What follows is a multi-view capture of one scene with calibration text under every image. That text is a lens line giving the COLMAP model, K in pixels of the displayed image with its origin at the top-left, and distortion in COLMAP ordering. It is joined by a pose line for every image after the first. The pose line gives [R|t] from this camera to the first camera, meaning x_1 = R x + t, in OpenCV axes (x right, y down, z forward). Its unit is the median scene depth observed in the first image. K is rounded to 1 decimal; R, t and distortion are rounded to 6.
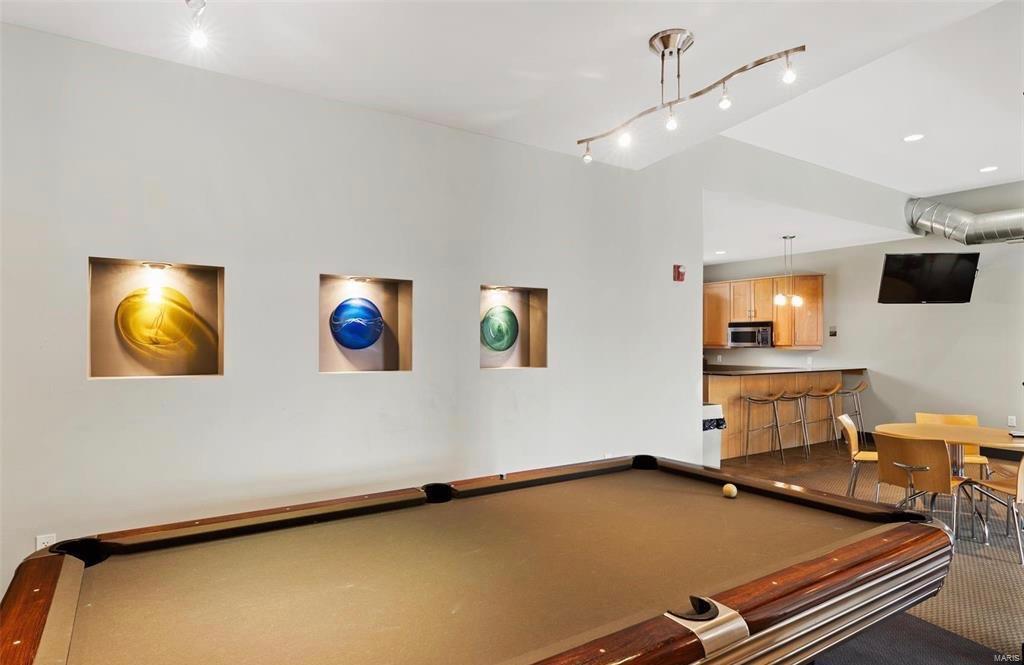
lens RADIAL K [[585.4, 0, 510.2], [0, 585.4, 339.5], [0, 0, 1]] dist [0.003580, -0.000876]
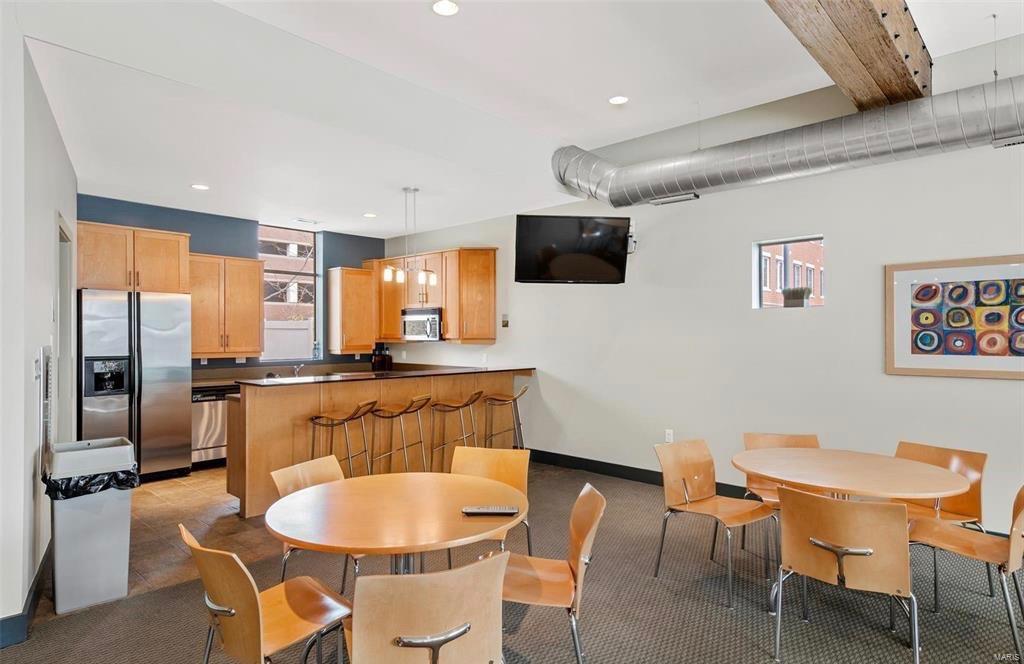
lens RADIAL K [[585.4, 0, 513.1], [0, 585.4, 329.6], [0, 0, 1]] dist [0.003580, -0.000876]
pose [[0.968194, 0.001784, 0.250195, 0.393416], [-0.000619, 0.999989, -0.004734, 0.002018], [-0.250200, 0.004429, 0.968184, 0.249922]]
